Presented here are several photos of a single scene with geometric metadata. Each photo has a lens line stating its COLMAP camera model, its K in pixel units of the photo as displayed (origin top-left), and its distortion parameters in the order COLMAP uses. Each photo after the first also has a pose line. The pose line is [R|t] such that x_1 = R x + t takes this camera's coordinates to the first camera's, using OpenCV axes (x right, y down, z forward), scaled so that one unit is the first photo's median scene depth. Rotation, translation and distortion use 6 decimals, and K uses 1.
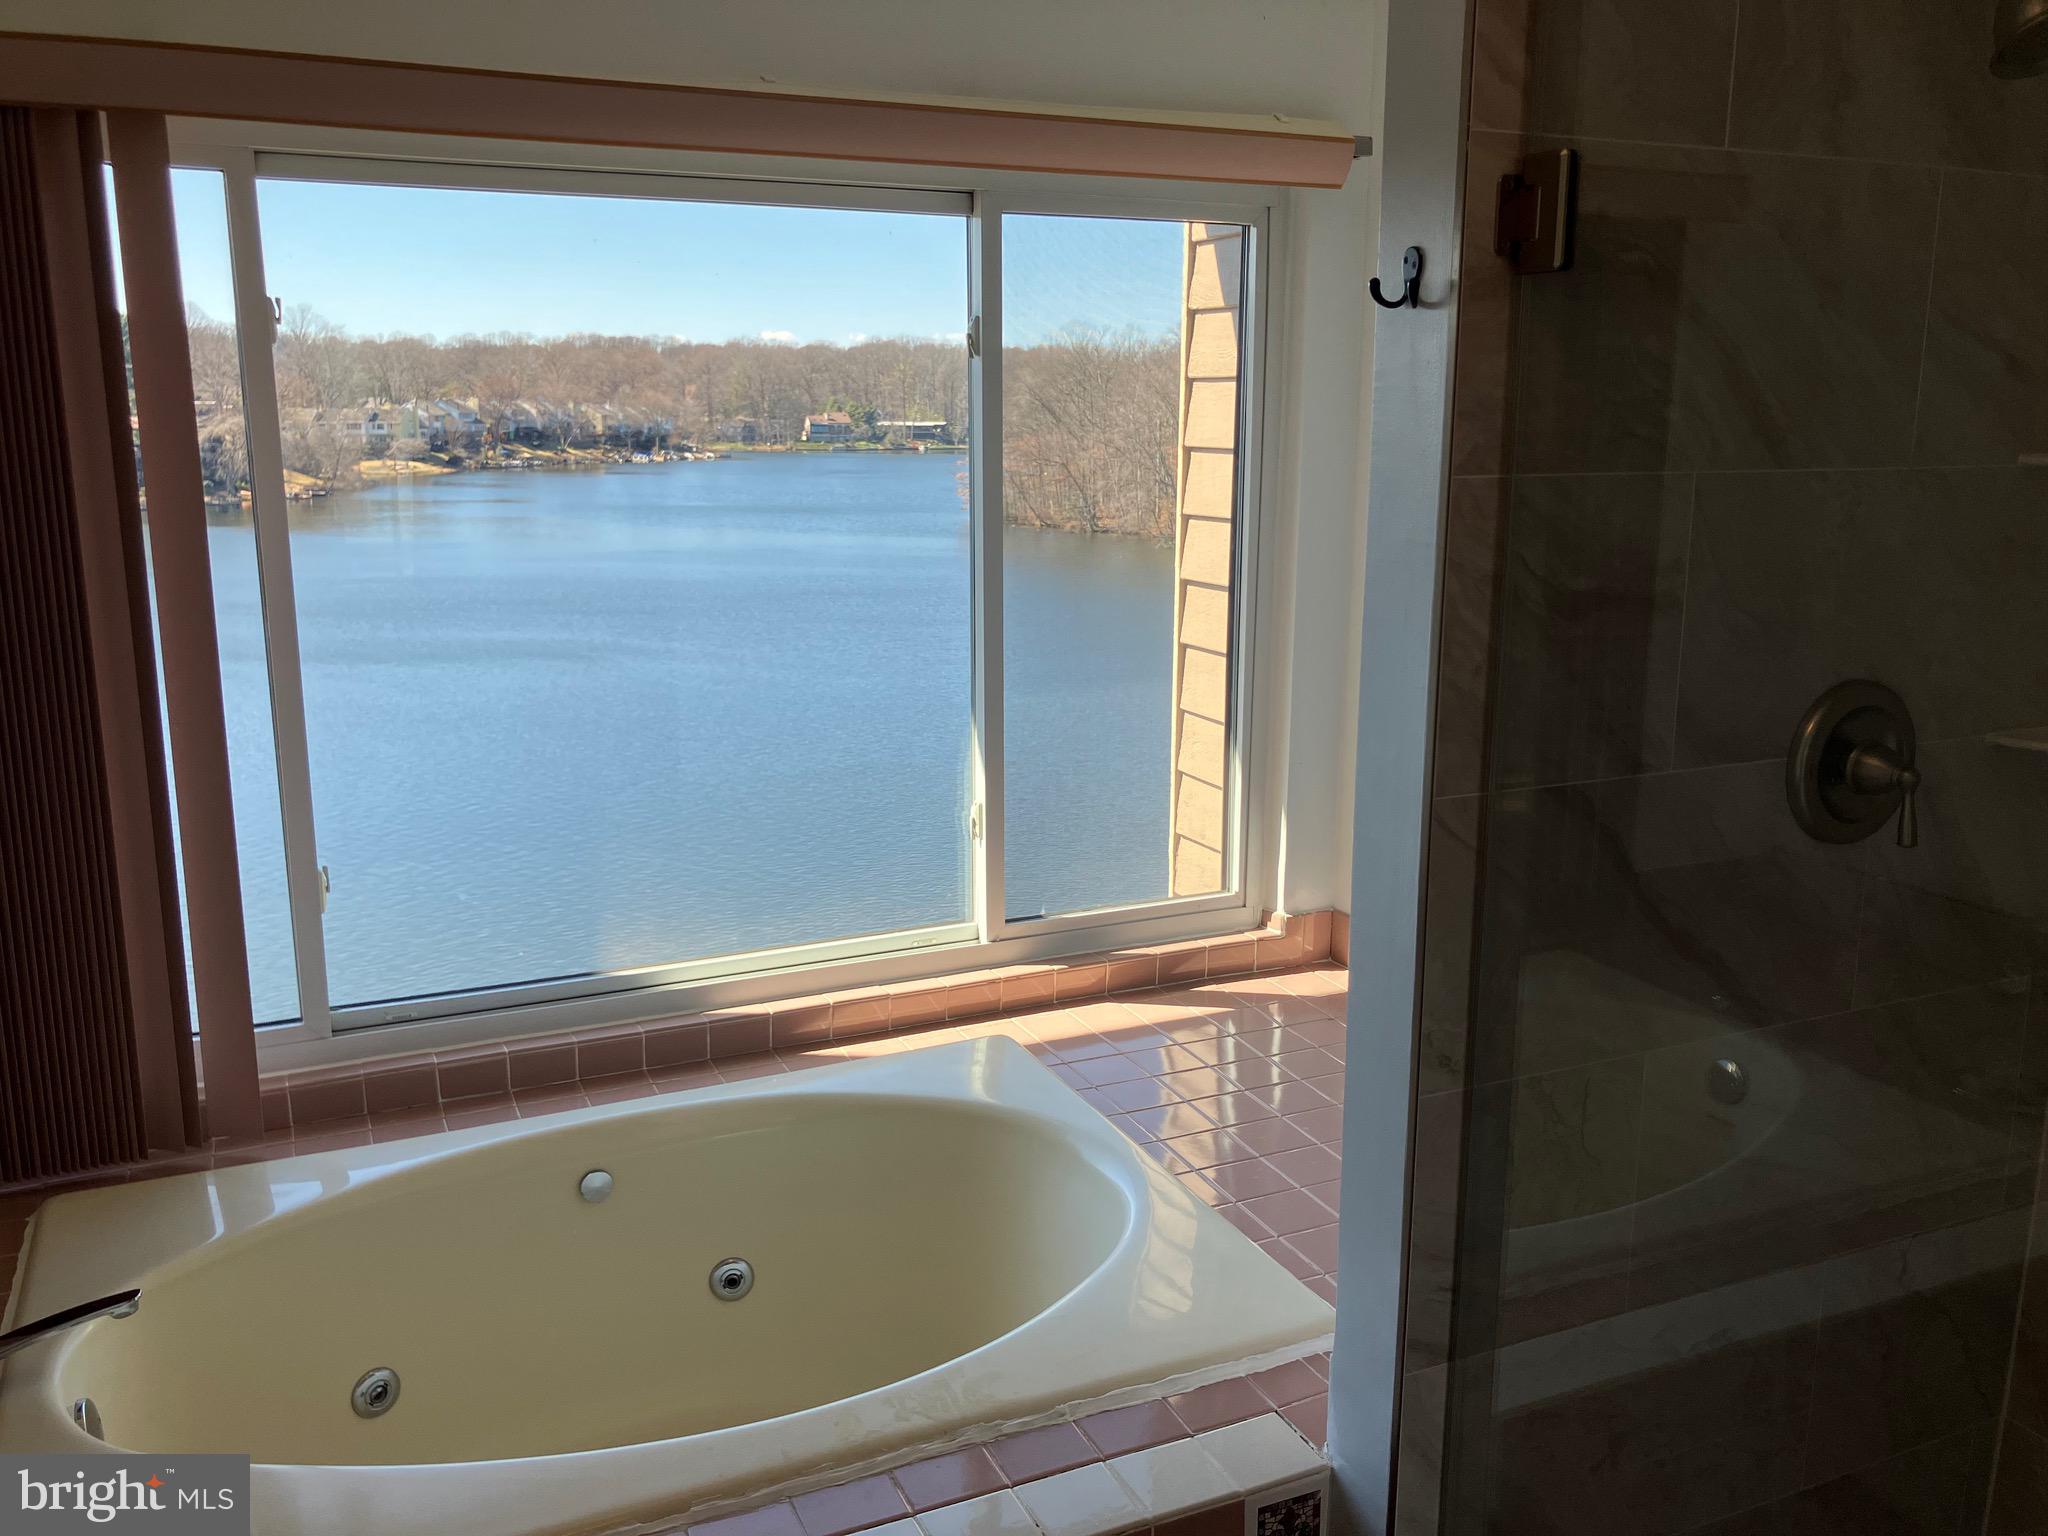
lens RADIAL K [[1701.0, 0, 1022.4], [0, 1701.0, 783.0], [0, 0, 1]] dist [0.025997, -0.039284]
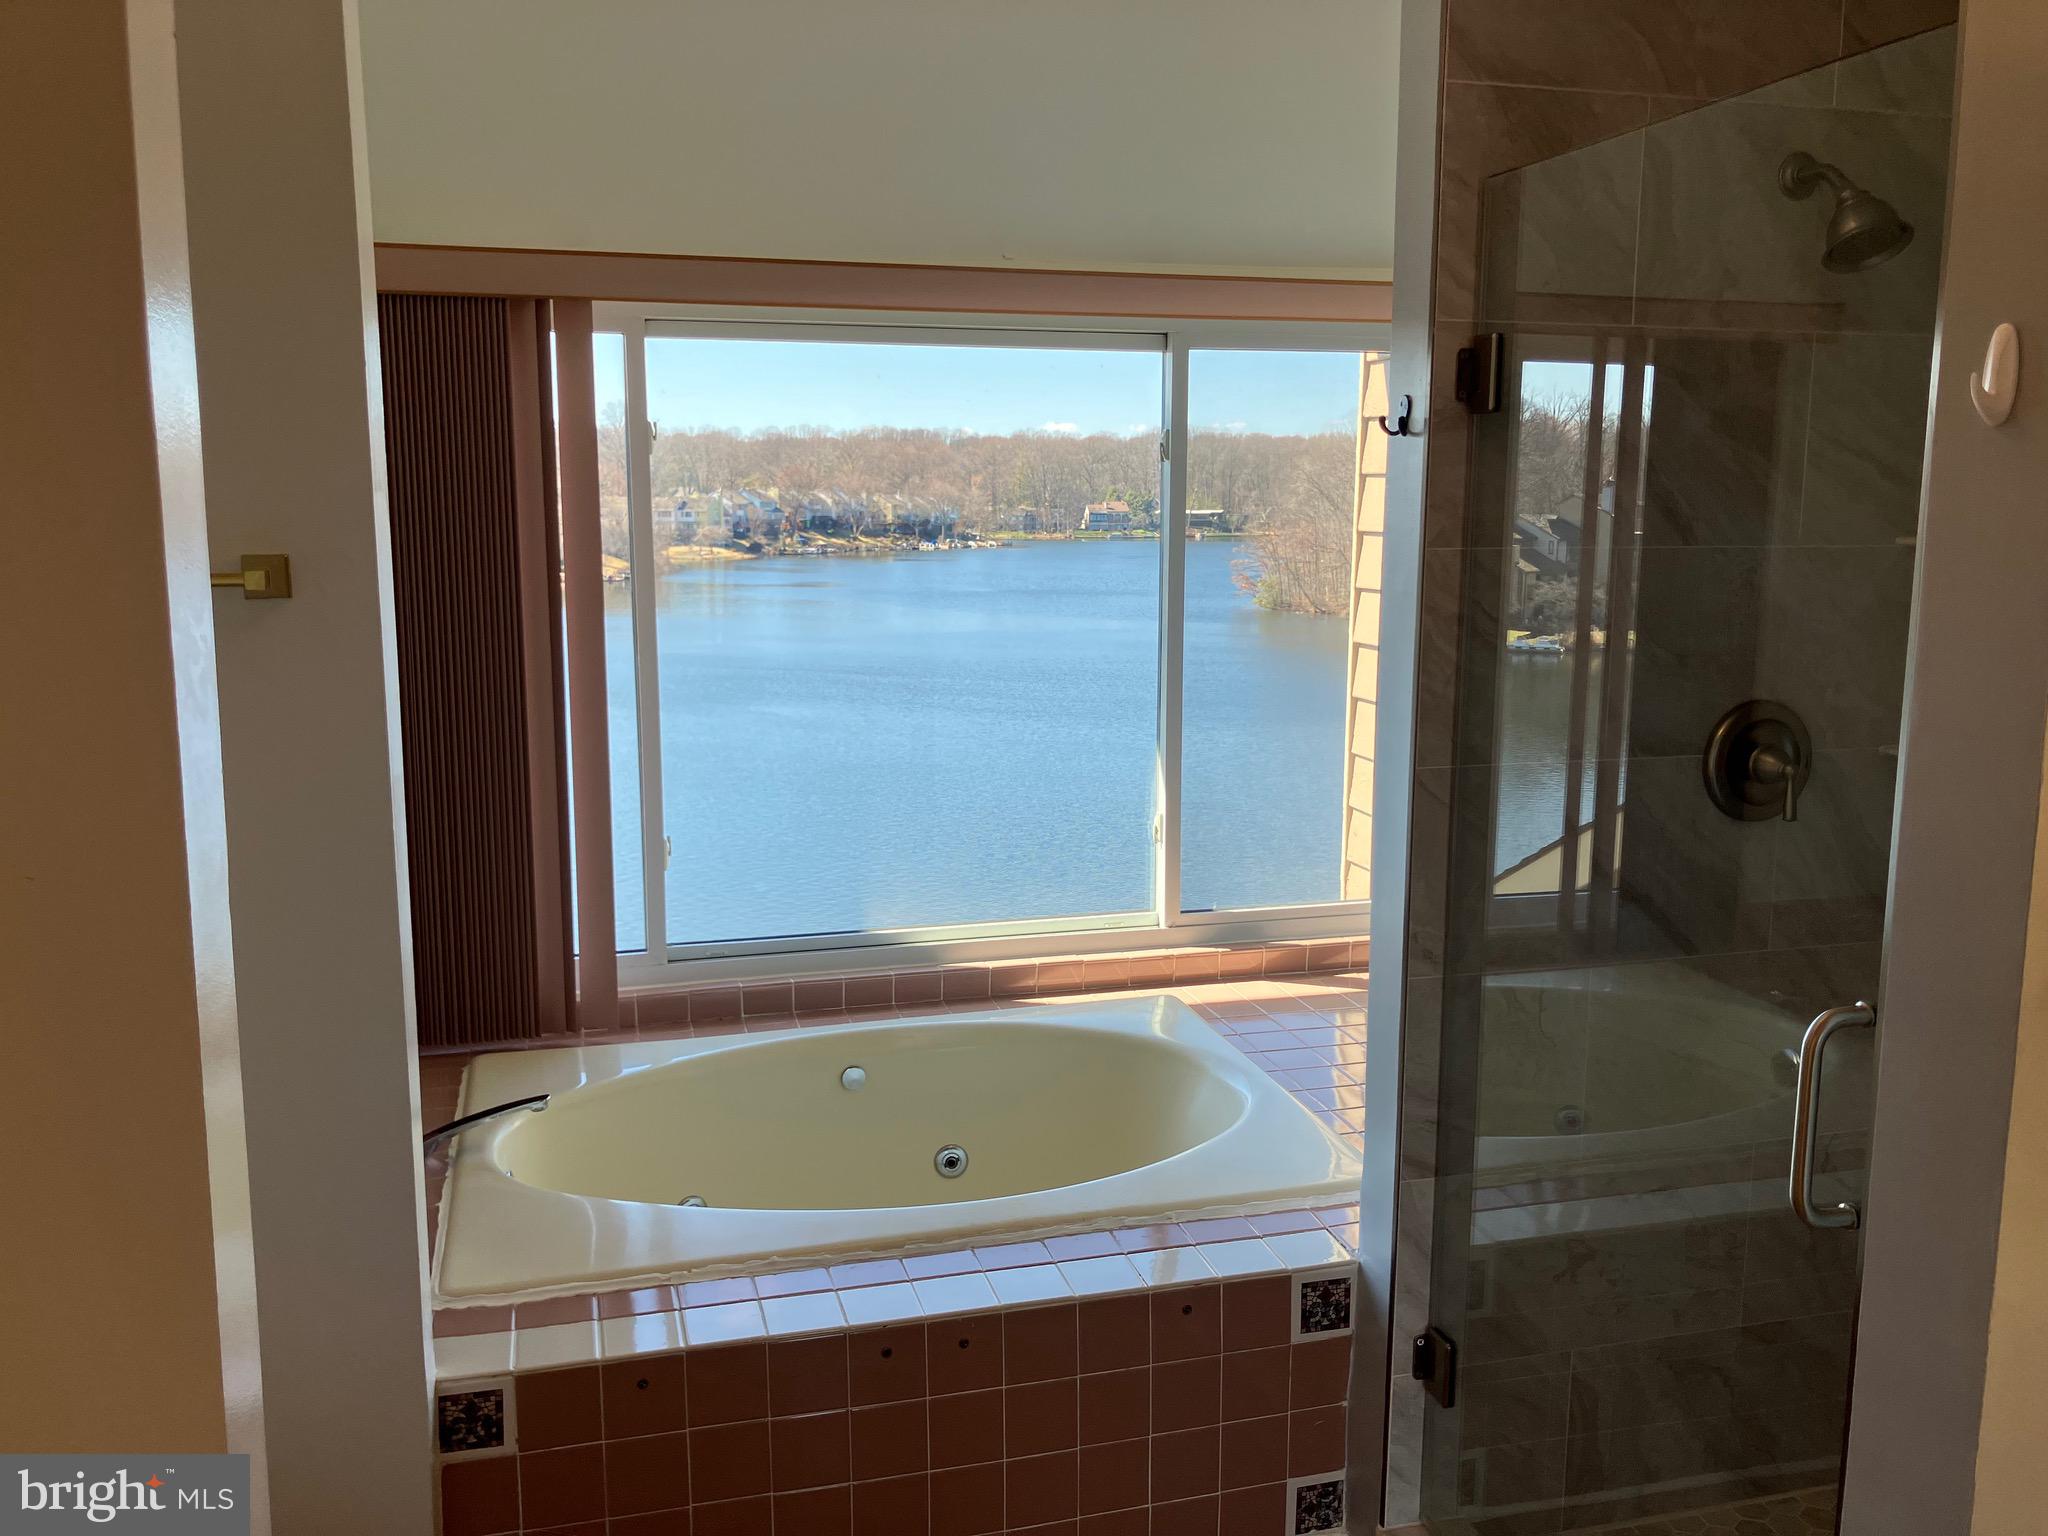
lens RADIAL K [[1701.0, 0, 1023.1], [0, 1701.0, 830.8], [0, 0, 1]] dist [0.025997, -0.039284]
pose [[0.986973, 0.031824, -0.157709, 0.075721], [-0.035477, 0.999162, -0.020398, 0.056532], [0.156928, 0.025727, 0.987275, -0.267244]]
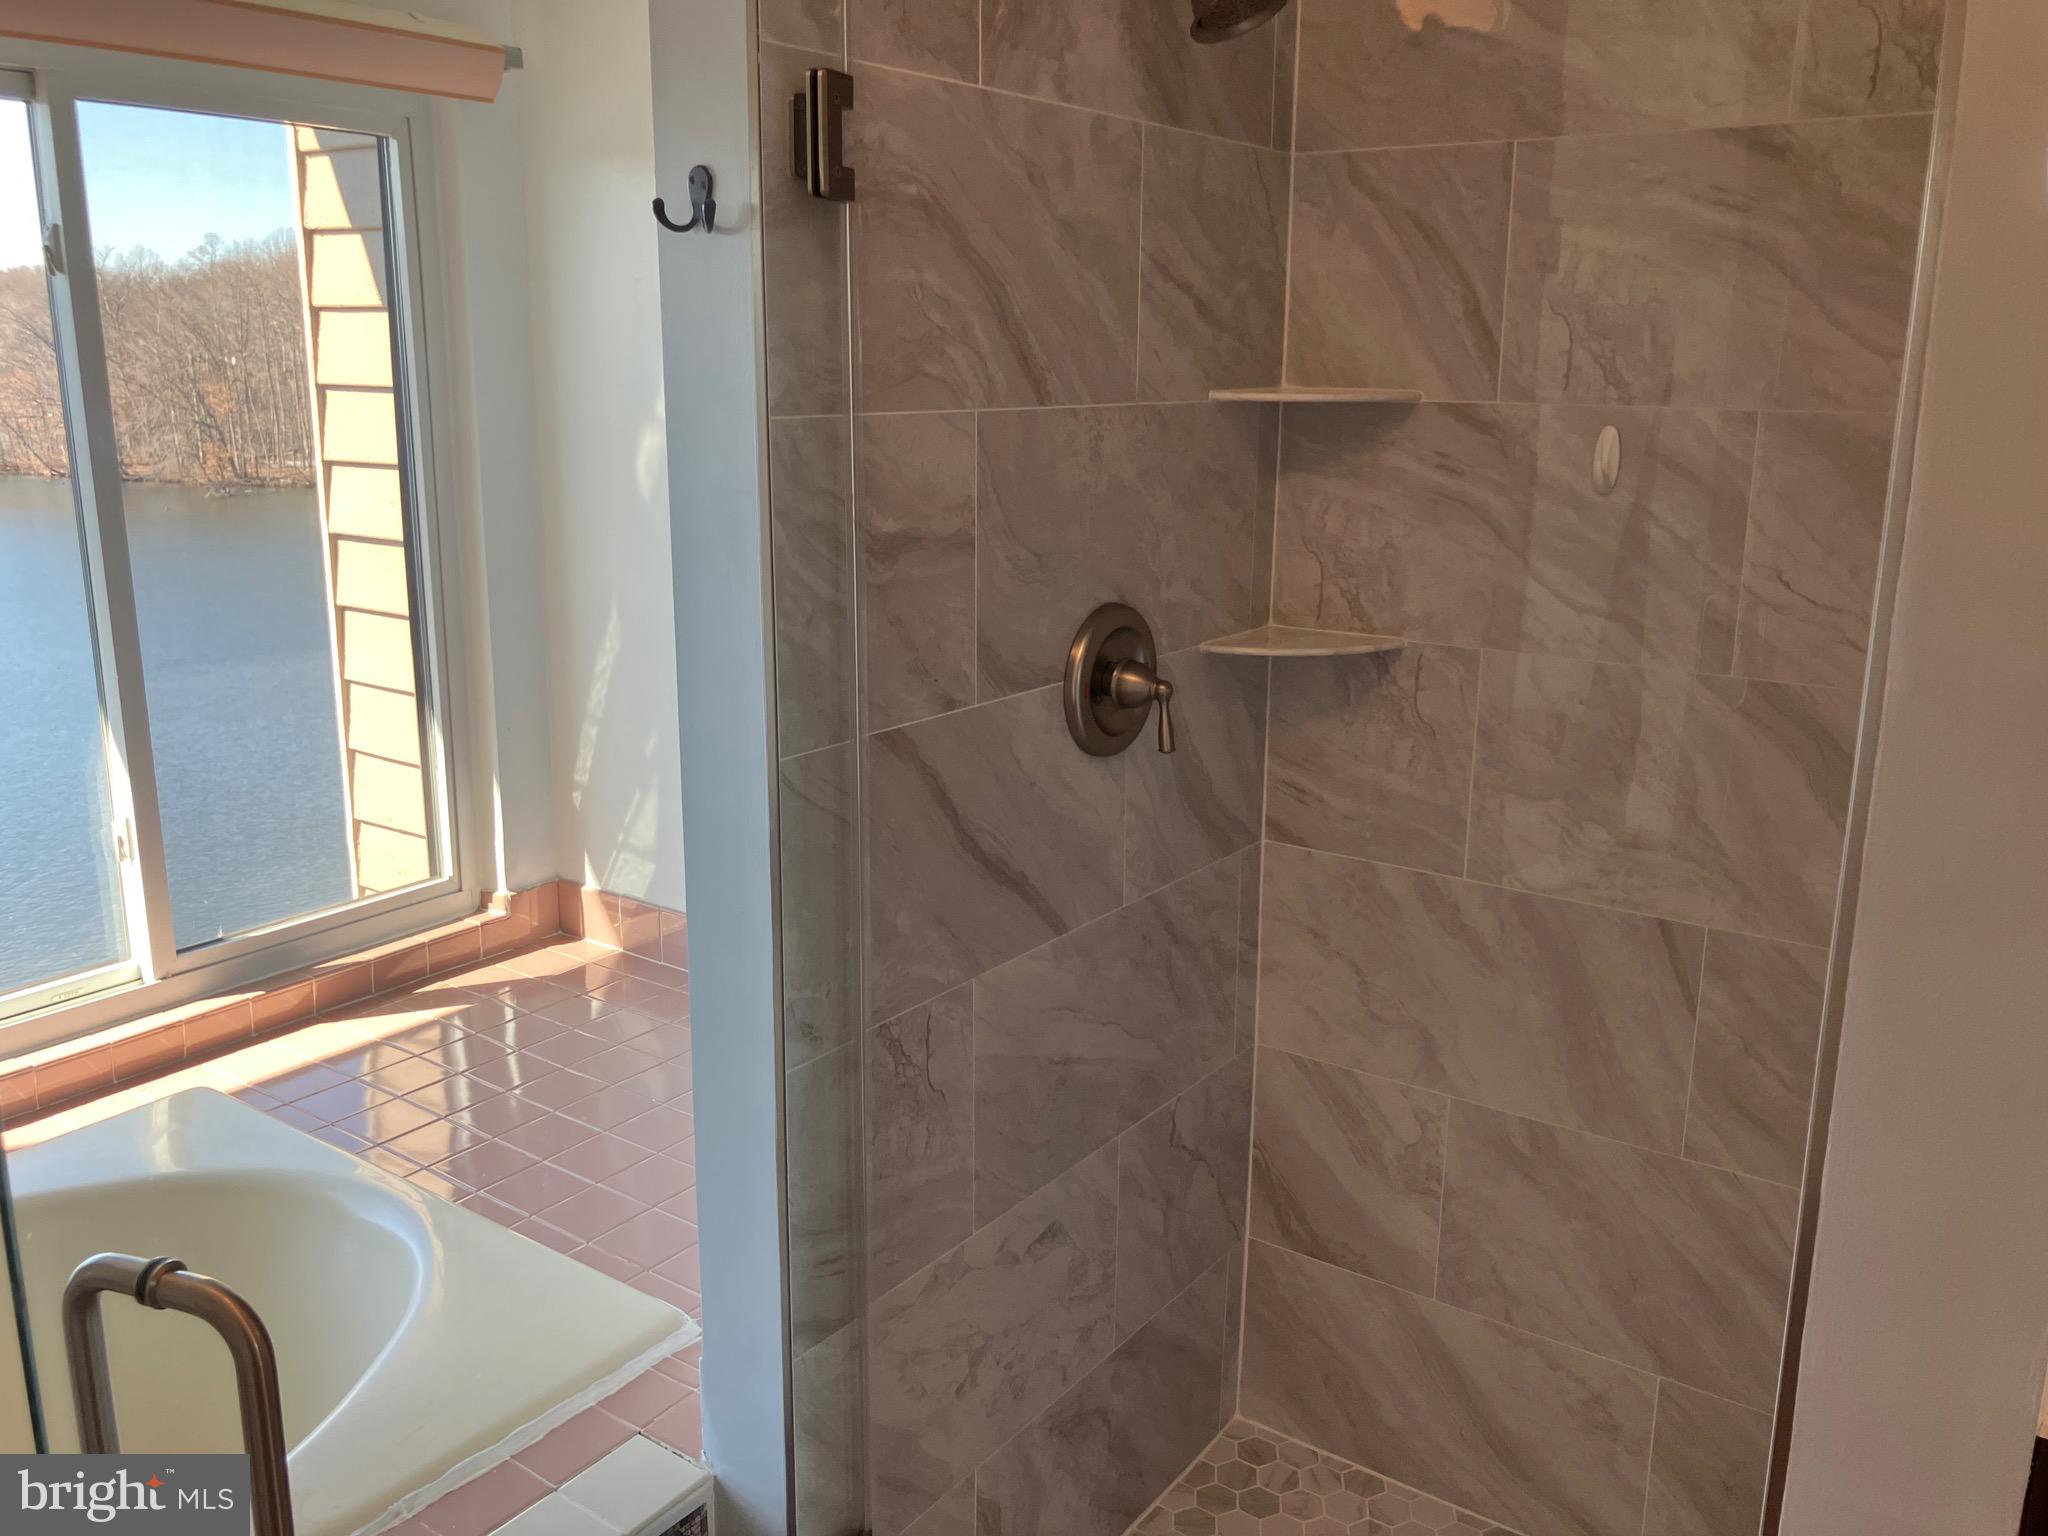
lens RADIAL K [[1701.0, 0, 1045.7], [0, 1701.0, 763.1], [0, 0, 1]] dist [0.025997, -0.039284]
pose [[0.860303, -0.113998, 0.496874, -0.053728], [0.102148, 0.993458, 0.051066, -0.011729], [-0.499445, 0.006822, 0.866319, 0.058170]]
